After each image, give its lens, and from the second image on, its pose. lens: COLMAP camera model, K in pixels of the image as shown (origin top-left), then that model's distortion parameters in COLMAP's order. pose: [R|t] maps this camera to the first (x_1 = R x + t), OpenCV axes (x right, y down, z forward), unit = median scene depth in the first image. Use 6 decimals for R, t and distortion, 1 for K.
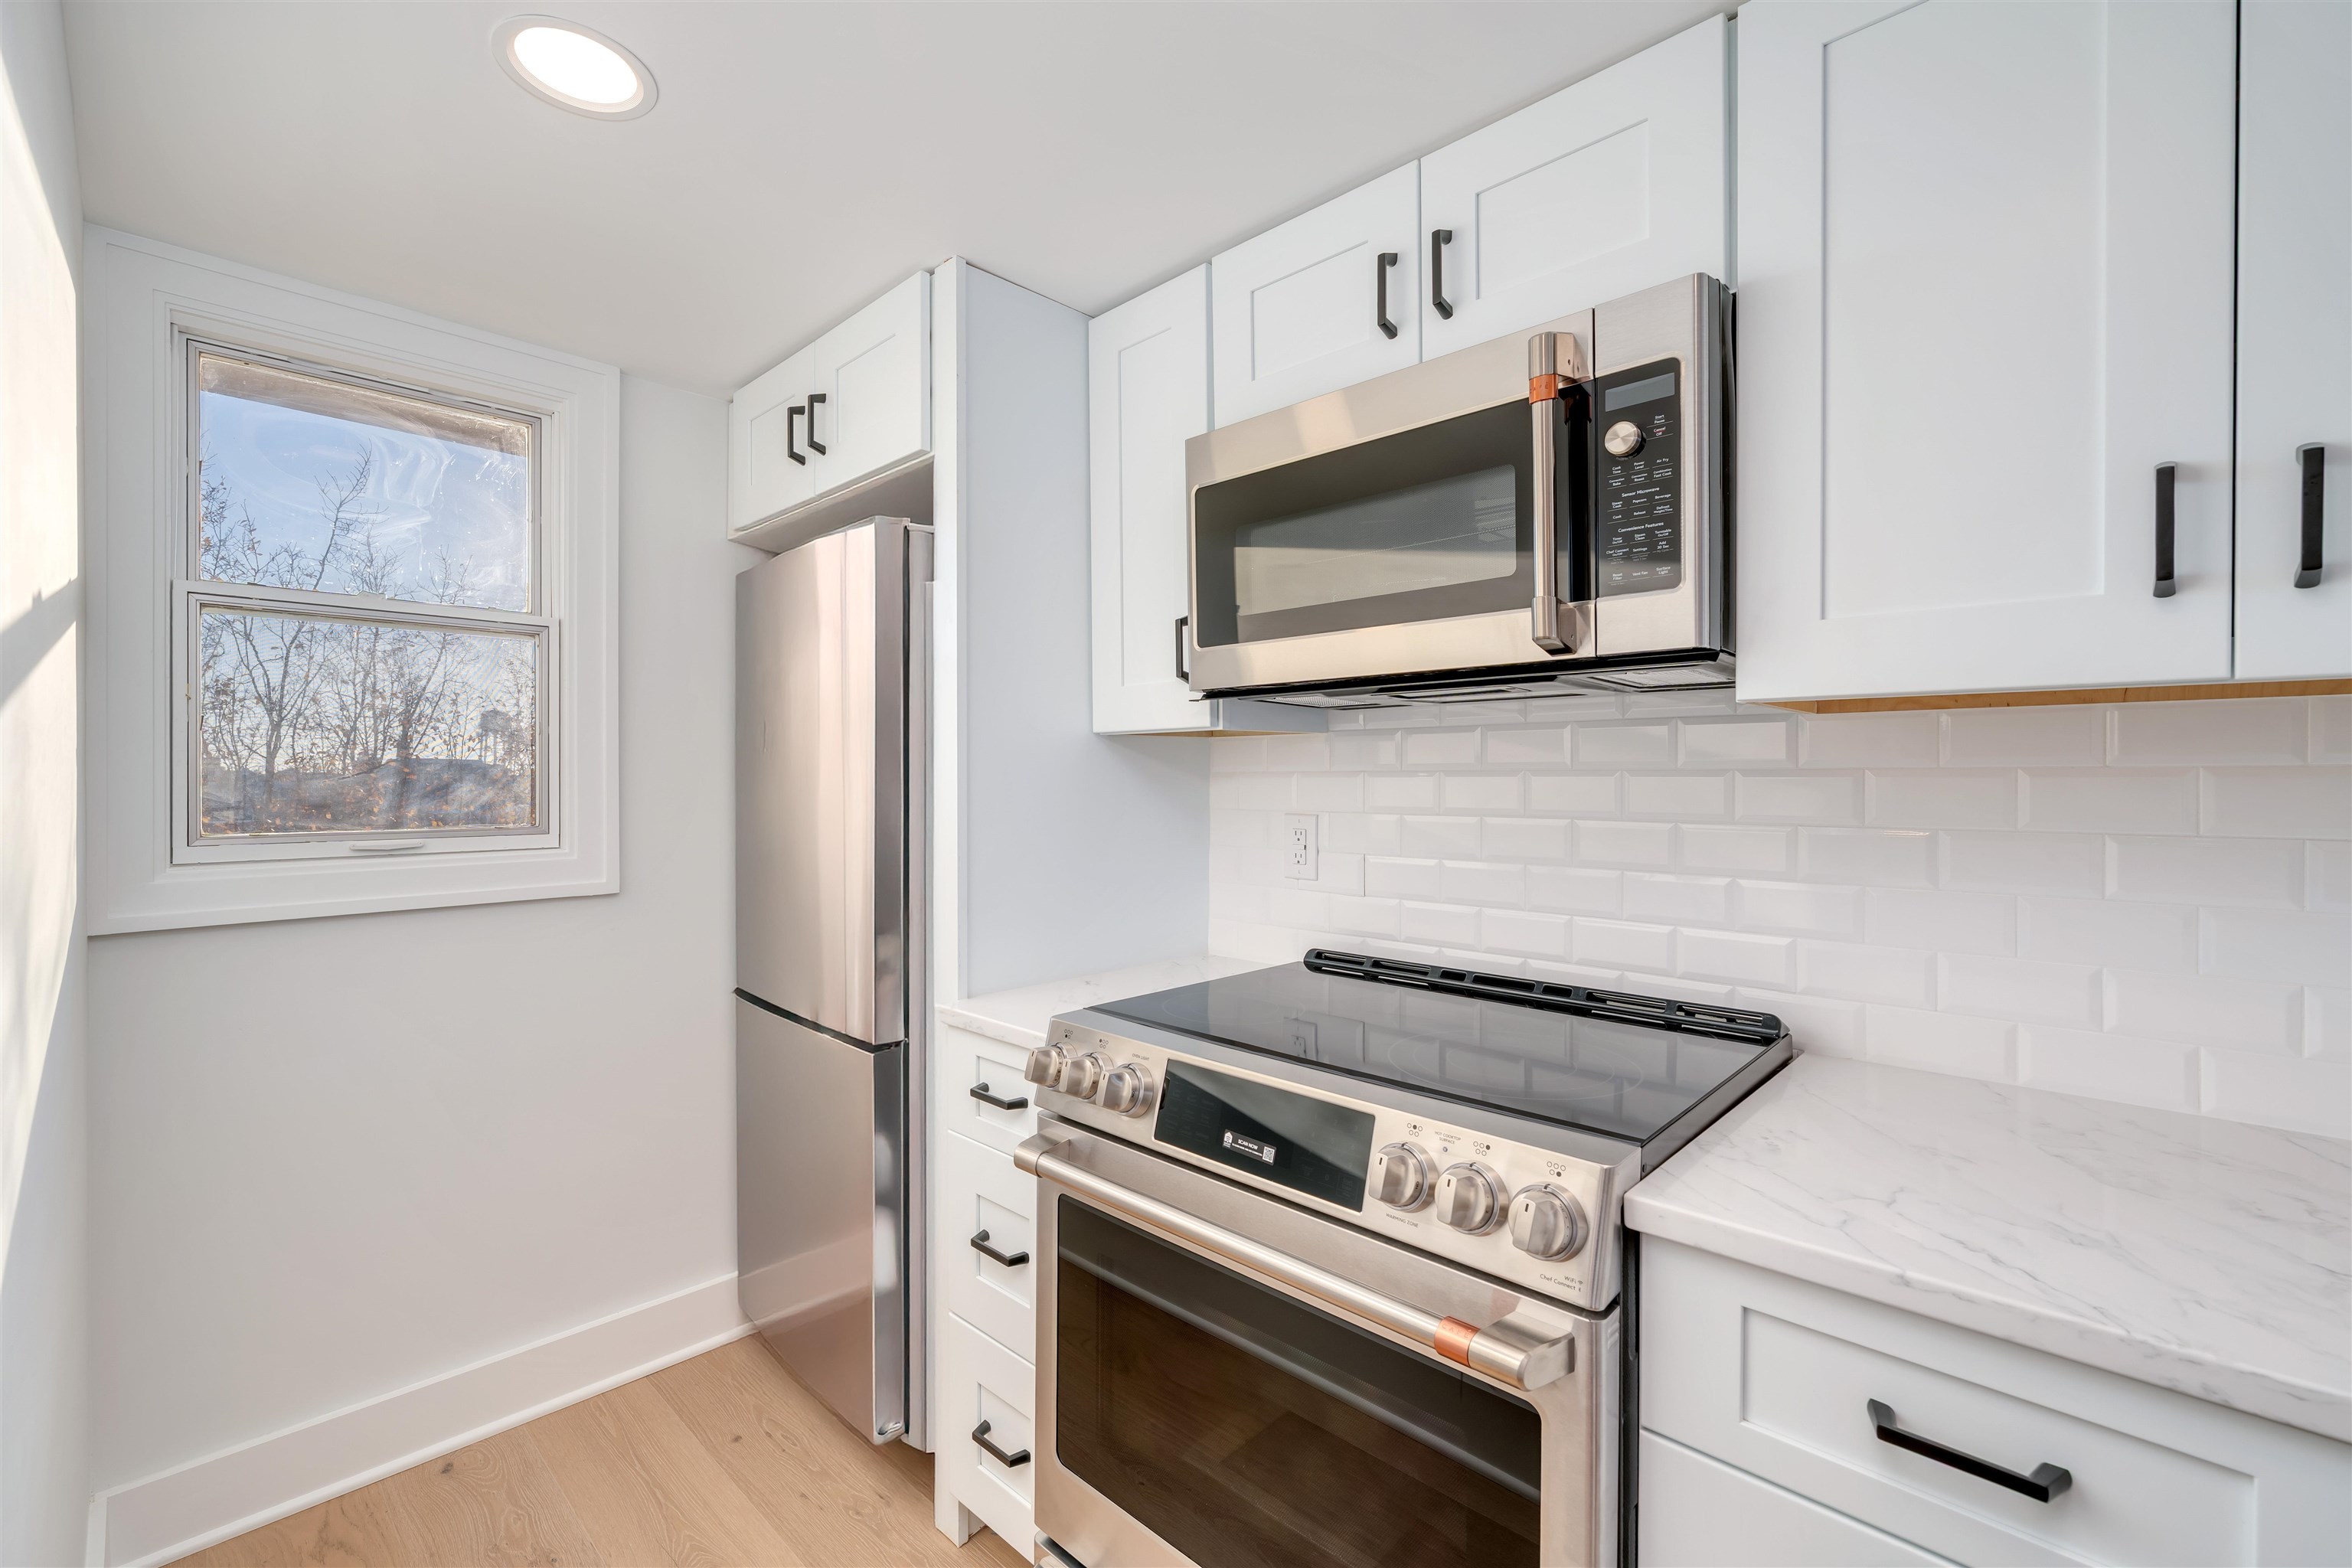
lens RADIAL K [[975.0, 0, 1176.0], [0, 975.0, 784.0], [0, 0, 1]] dist [-0.001717, 0.000051]
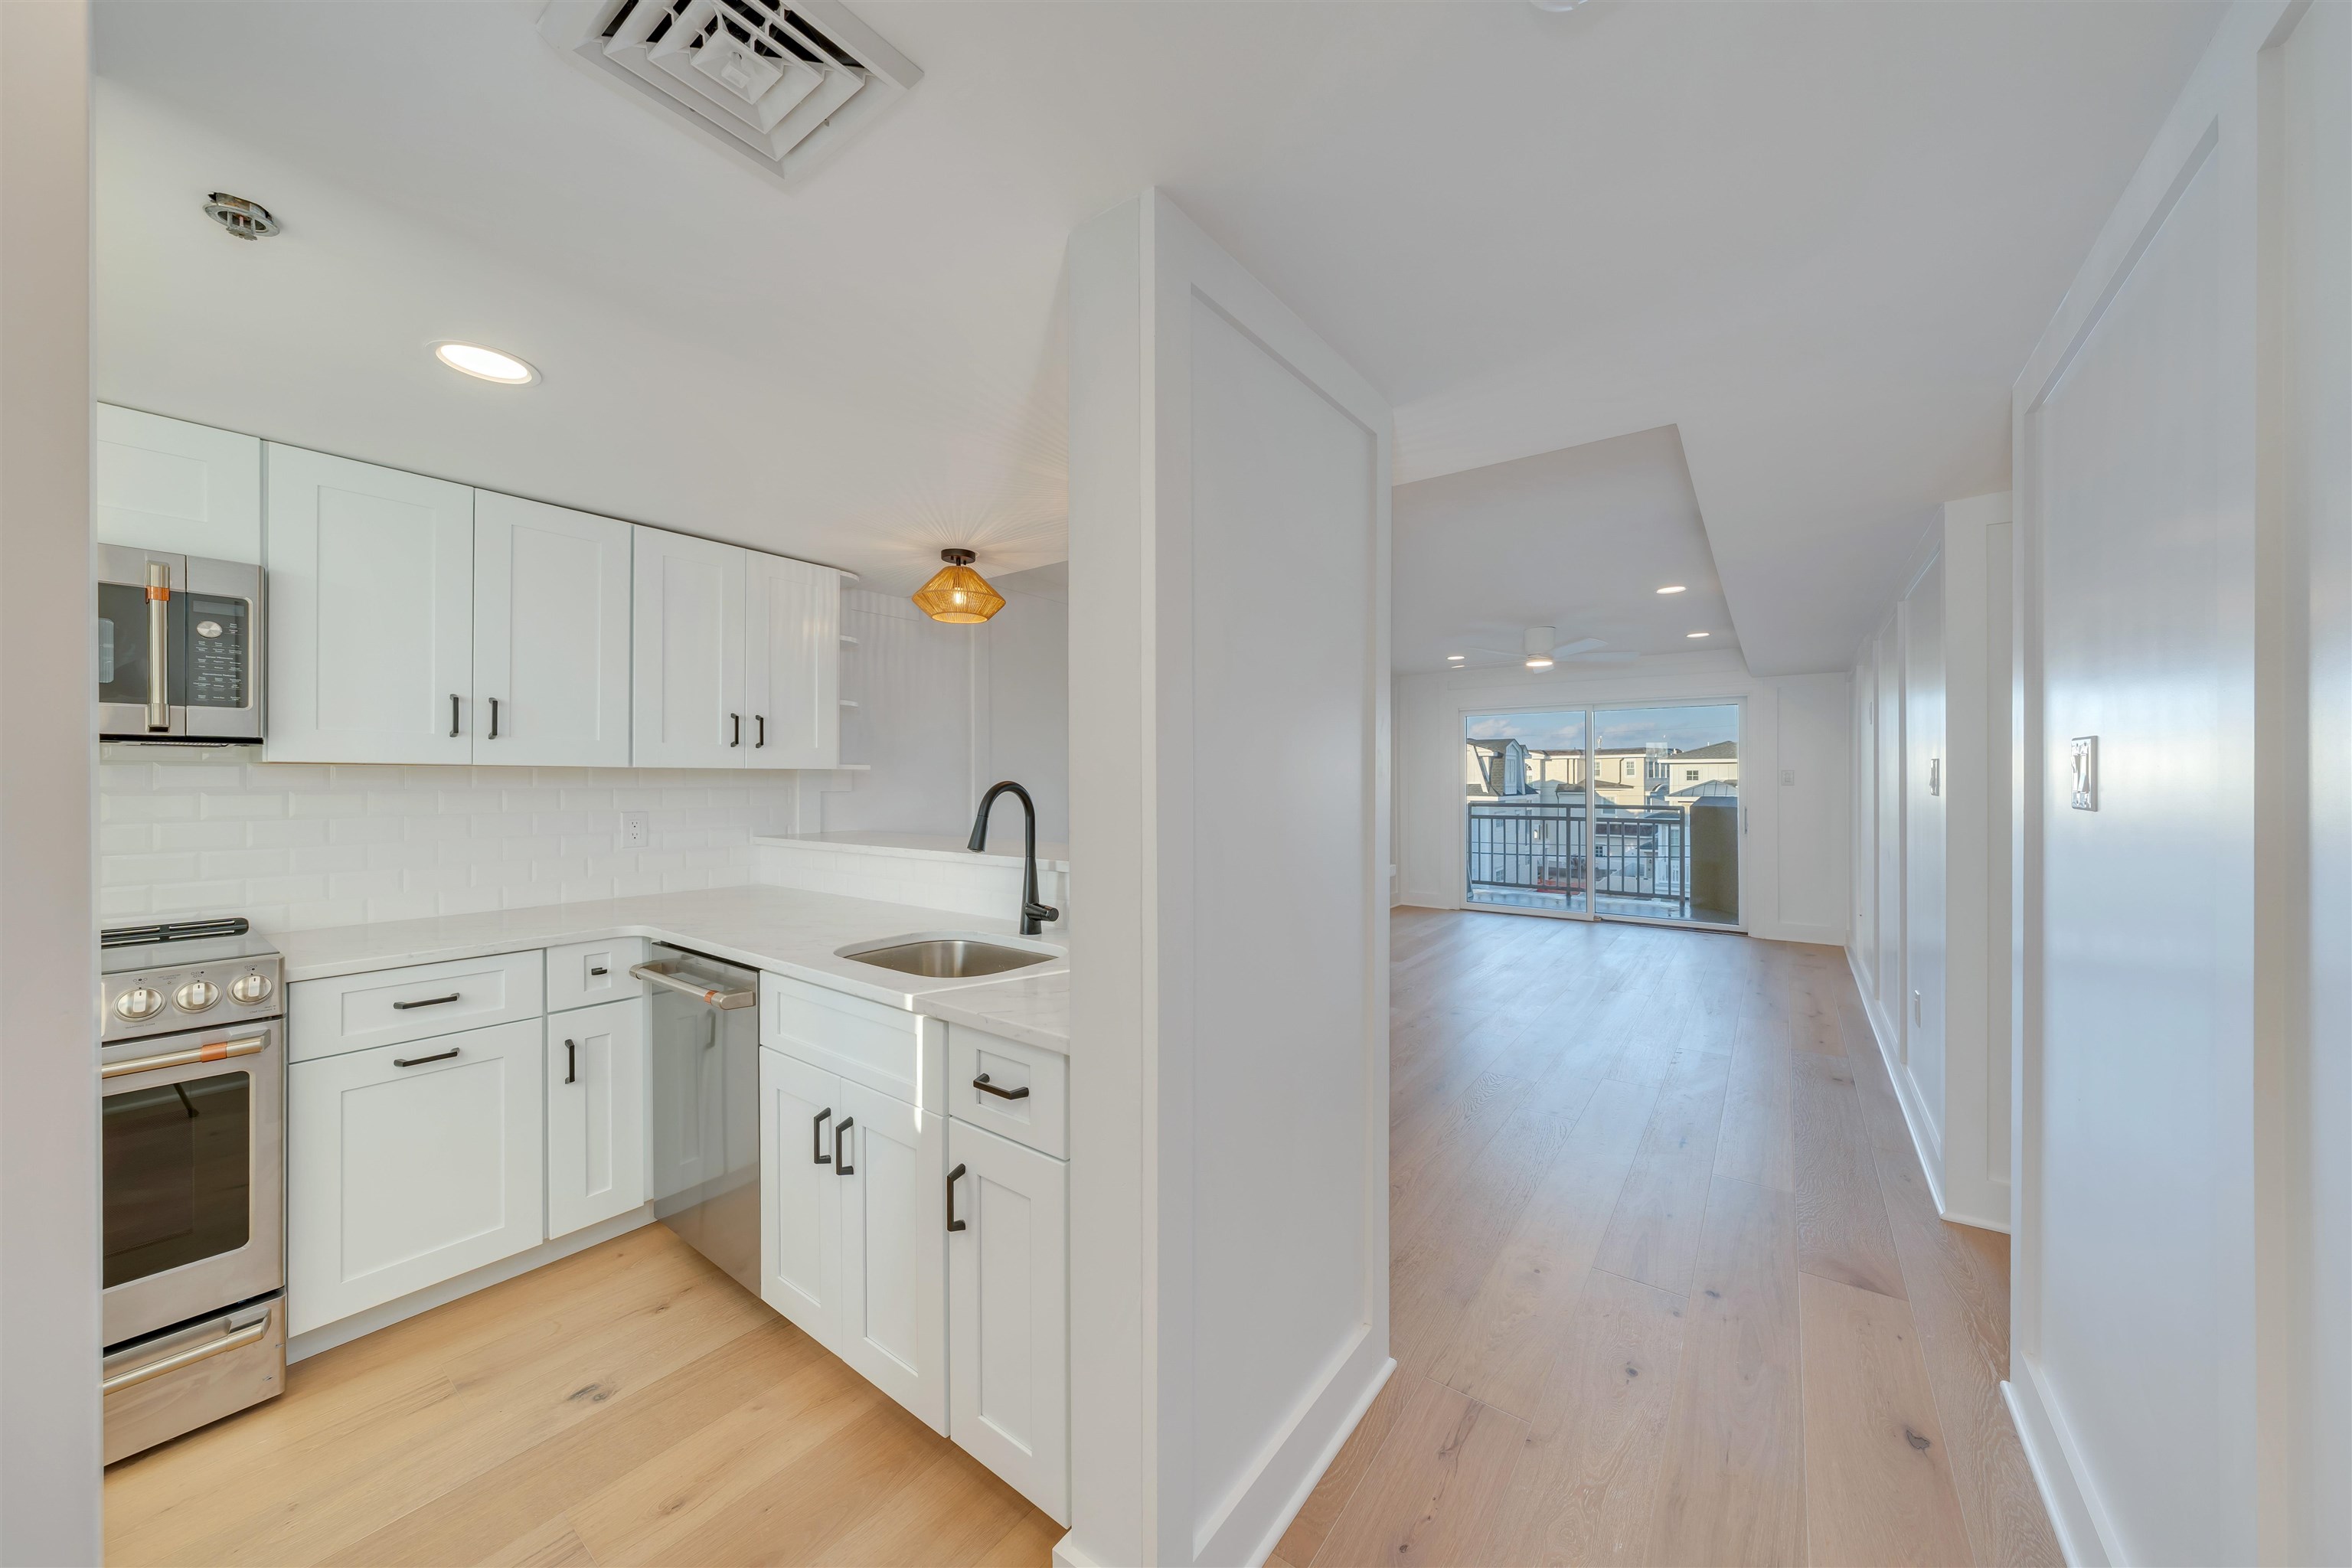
lens RADIAL K [[803.9, 0, 1176.0], [0, 803.9, 784.0], [0, 0, 1]] dist [-0.000694, -0.000057]
pose [[-0.118992, -0.008911, 0.992855, -1.426144], [0.005162, 0.999941, 0.009594, -0.042931], [-0.992882, 0.006267, -0.118939, -0.777312]]
